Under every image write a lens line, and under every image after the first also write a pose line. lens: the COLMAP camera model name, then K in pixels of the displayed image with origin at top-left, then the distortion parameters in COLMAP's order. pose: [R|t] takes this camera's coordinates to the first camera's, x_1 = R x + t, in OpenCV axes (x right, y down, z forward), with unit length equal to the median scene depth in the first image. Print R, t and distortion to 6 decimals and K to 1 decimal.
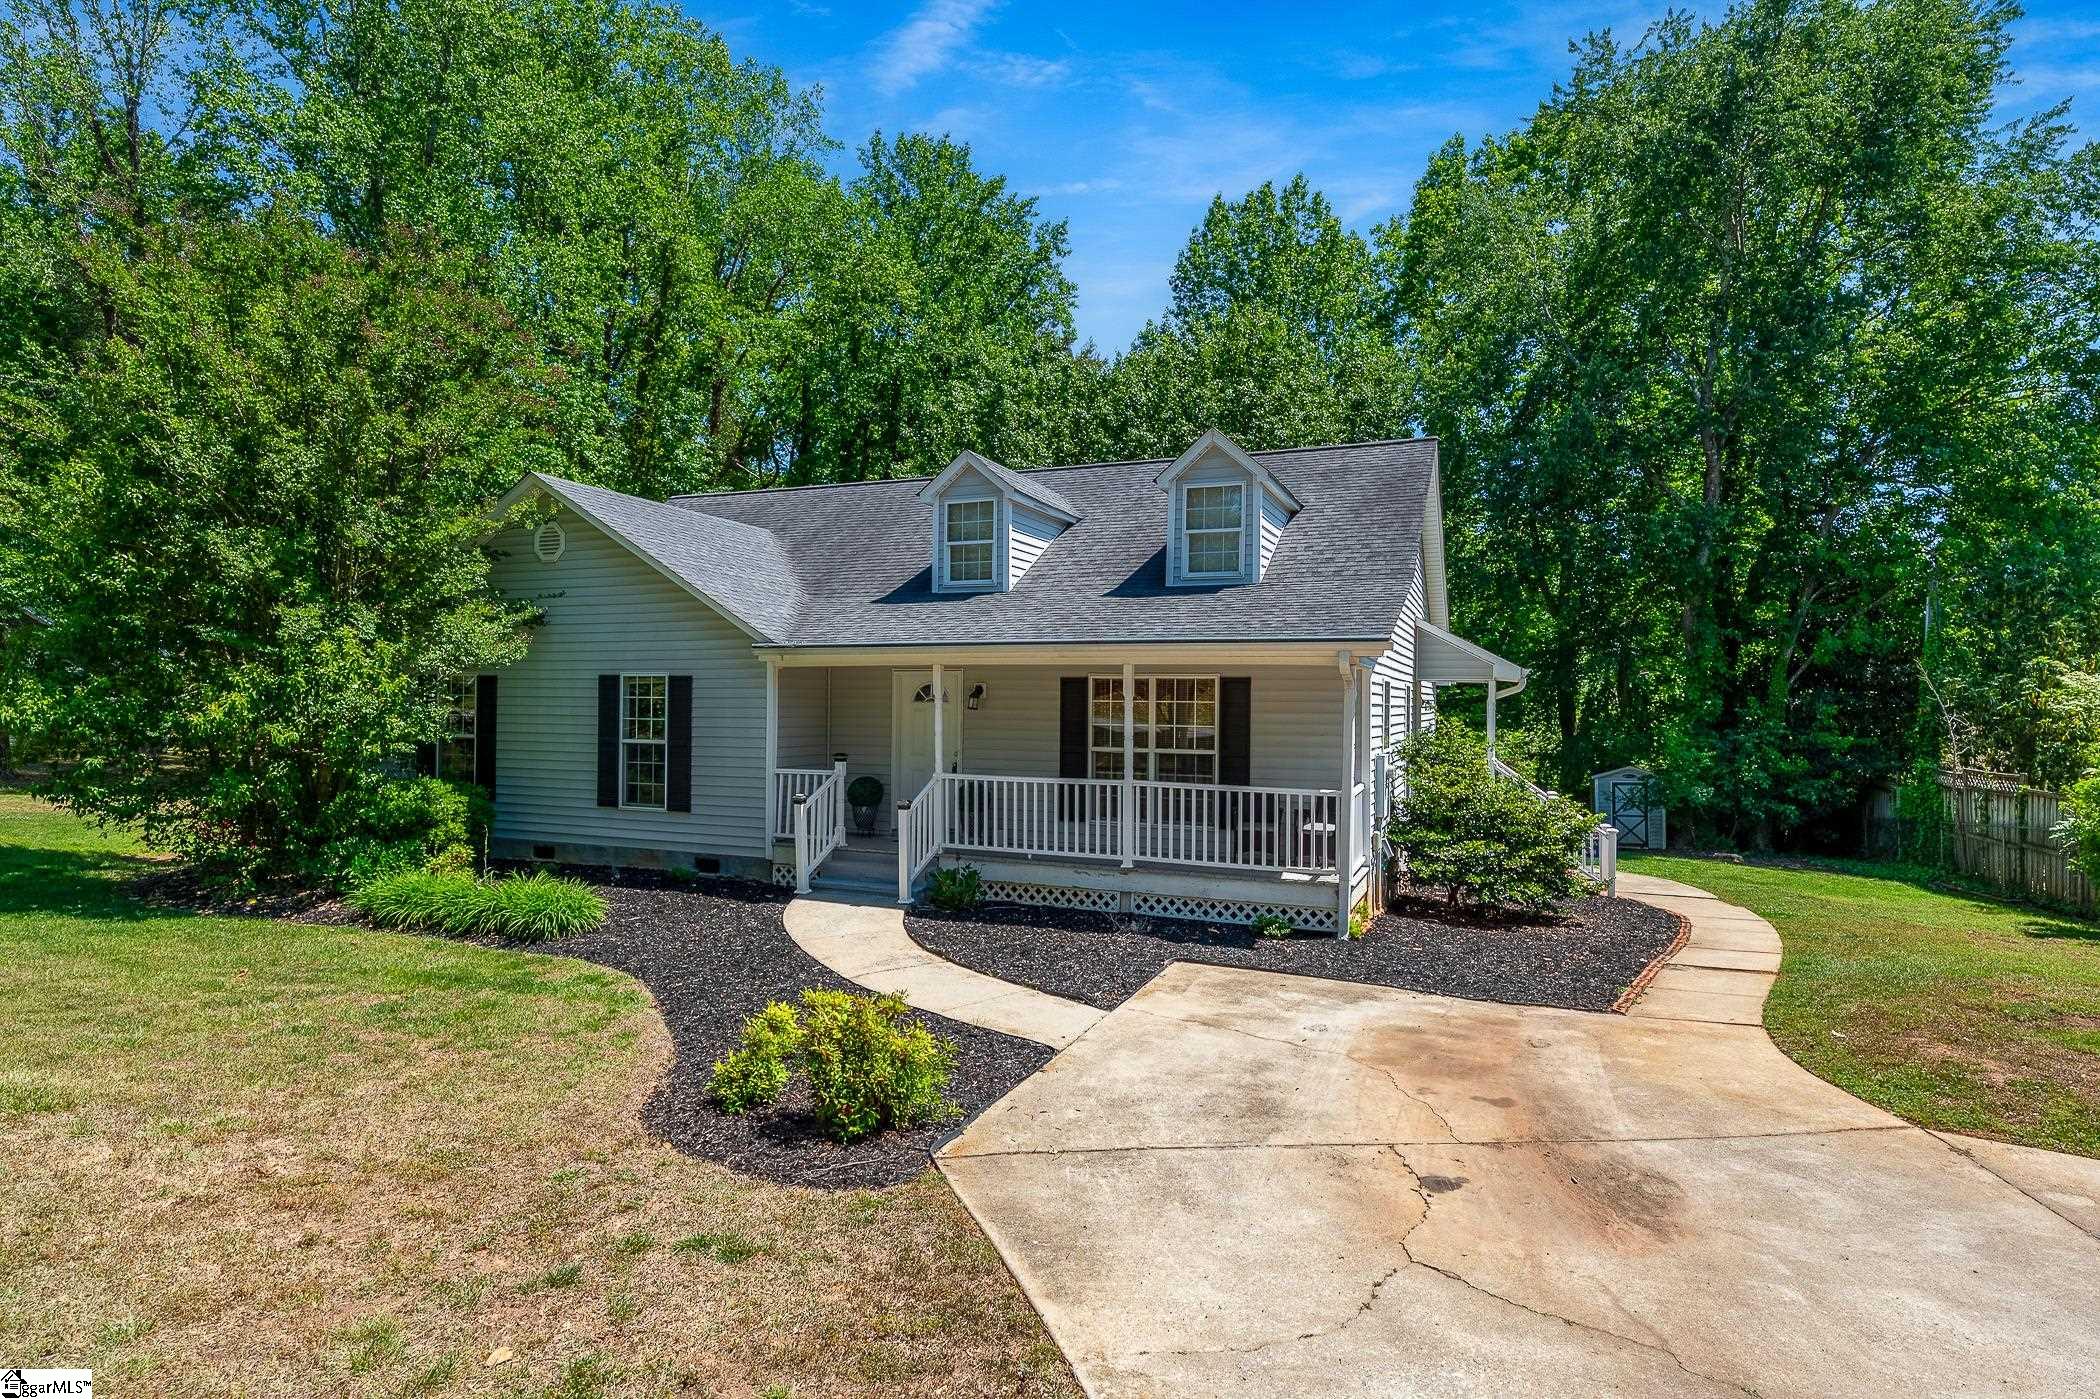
lens RADIAL K [[1100.9, 0, 1050.0], [0, 1100.9, 699.5], [0, 0, 1]] dist [0.001855, 0.000048]
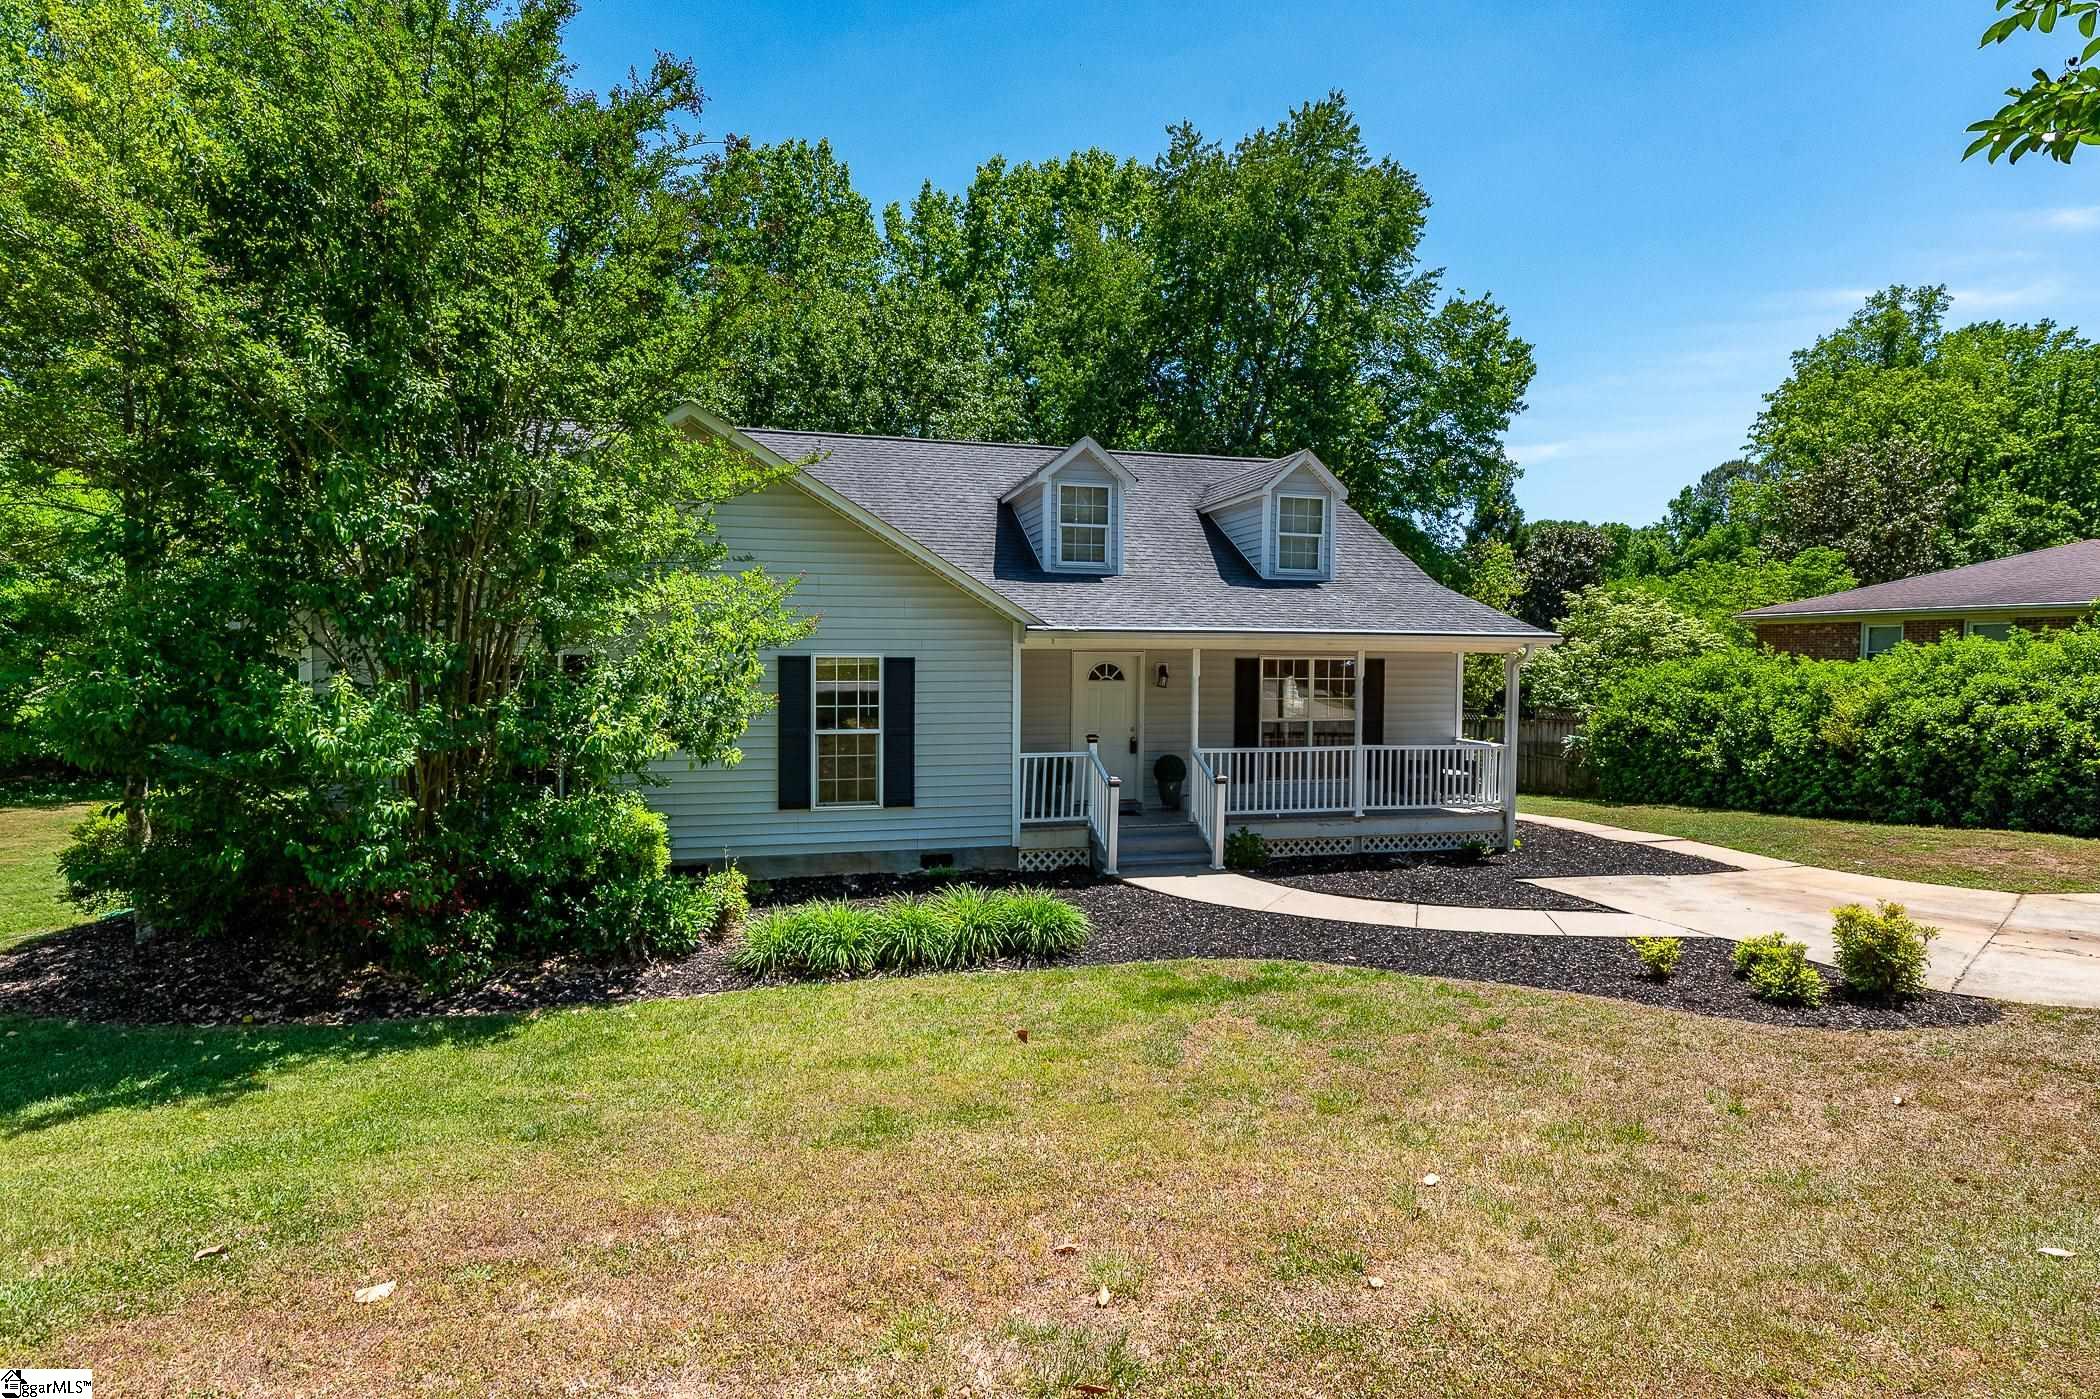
lens RADIAL K [[1073.9, 0, 1050.0], [0, 1073.9, 699.5], [0, 0, 1]] dist [-0.000074, 0.000442]
pose [[0.791527, -0.030577, 0.610369, -0.870082], [-0.000195, 0.998735, 0.050285, -0.035145], [-0.611134, -0.039921, 0.790520, 0.252775]]
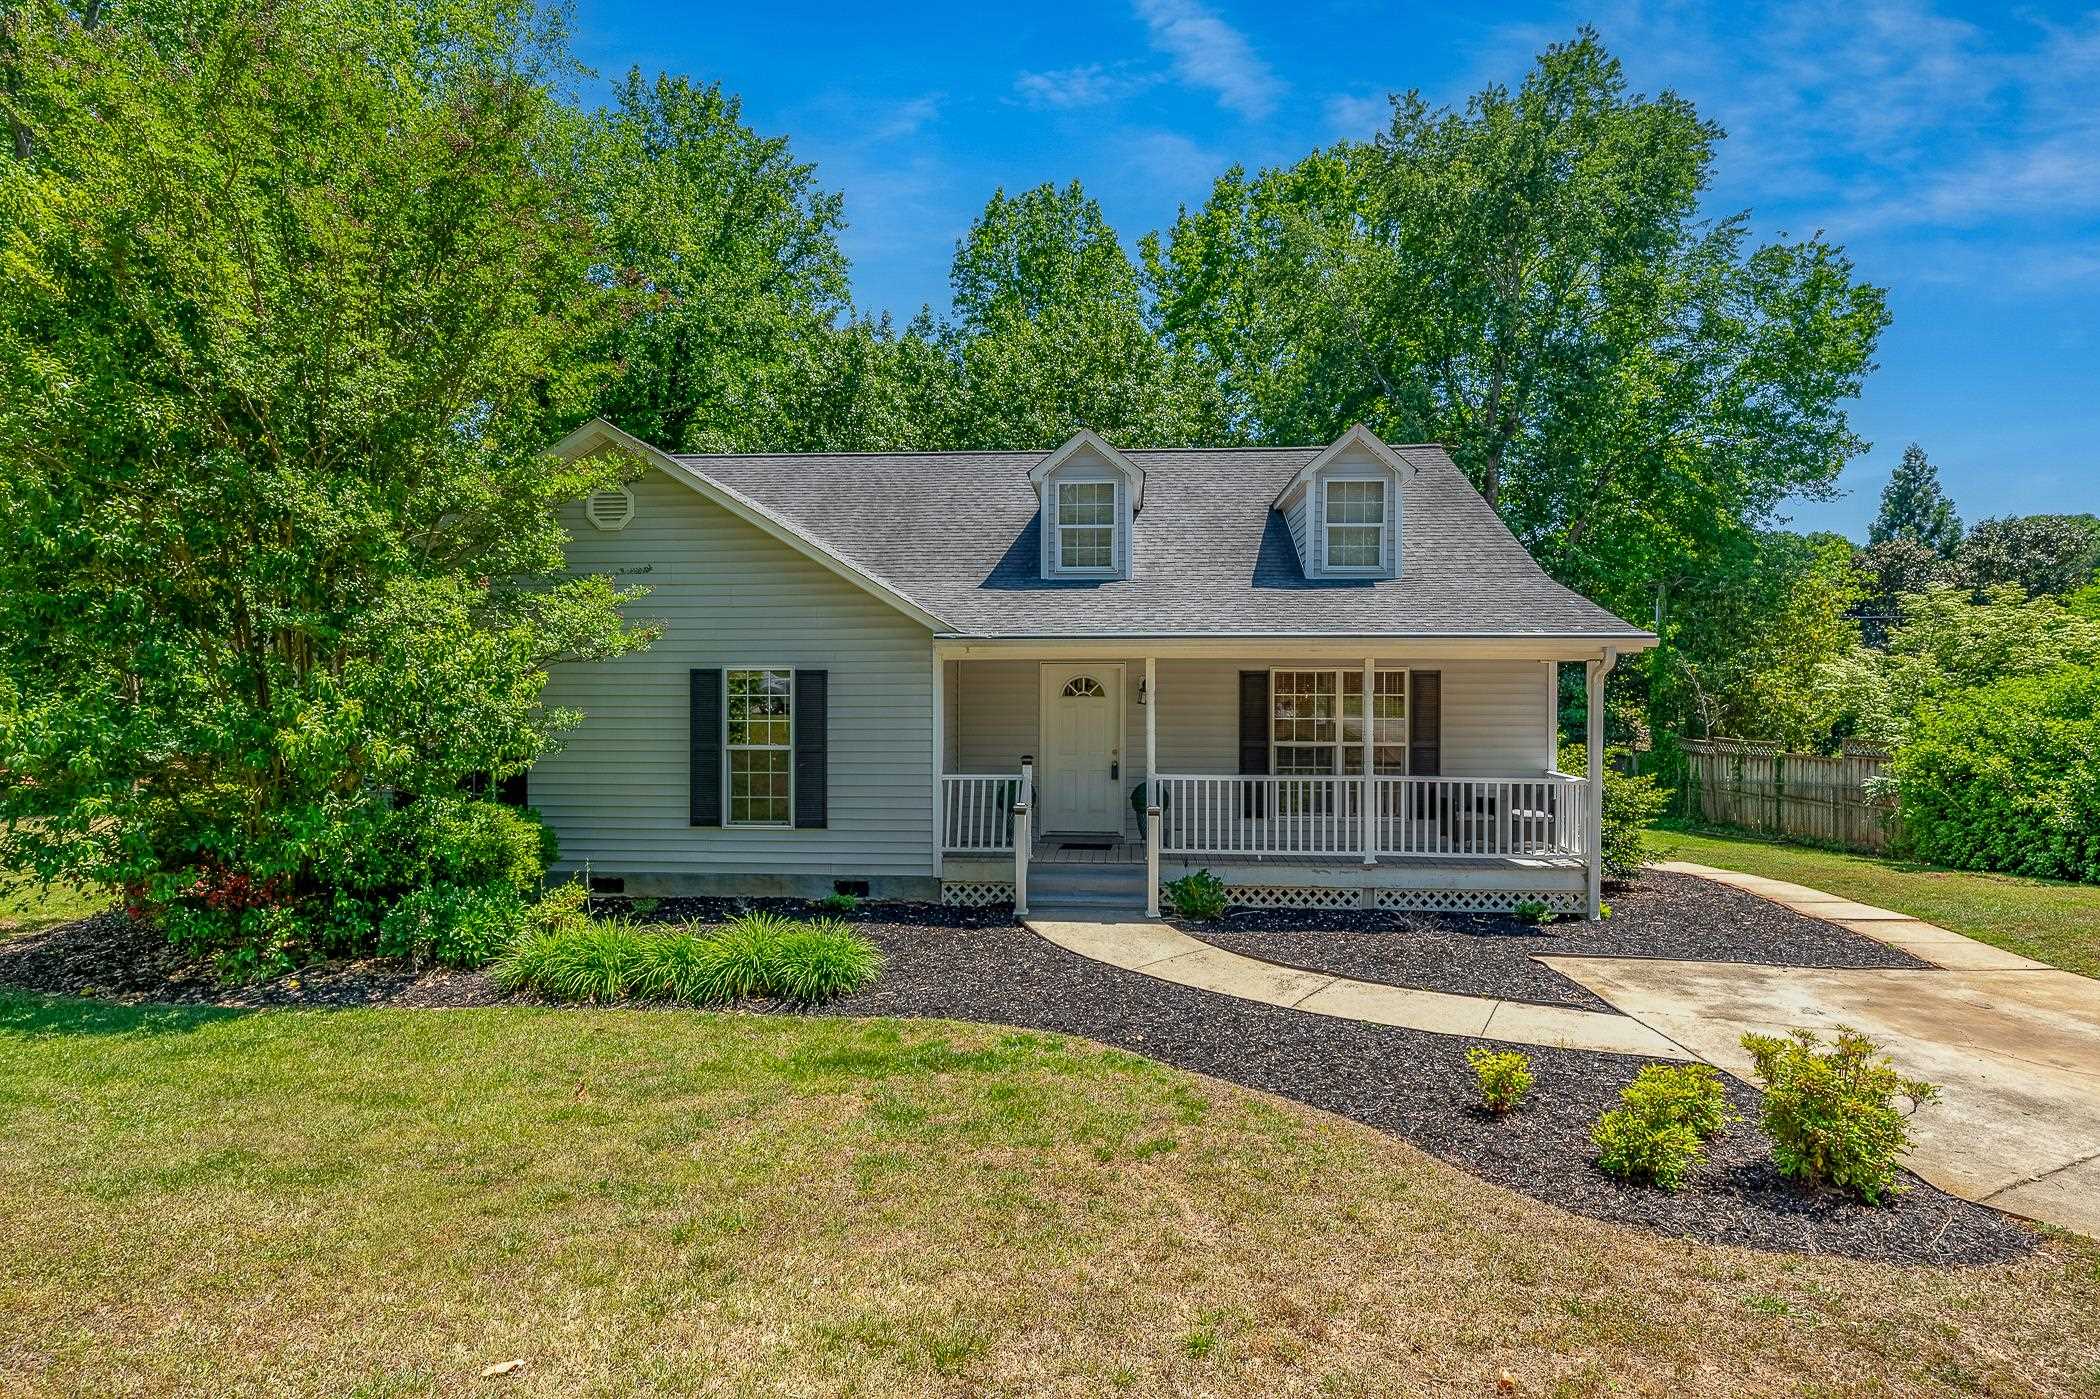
lens RADIAL K [[1067.0, 0, 1050.0], [0, 1067.0, 699.5], [0, 0, 1]] dist [0.000455, 0.000155]
pose [[0.946982, -0.012730, 0.321035, -0.477310], [0.007461, 0.999817, 0.017639, -0.013269], [-0.321201, -0.014309, 0.946903, 0.172959]]
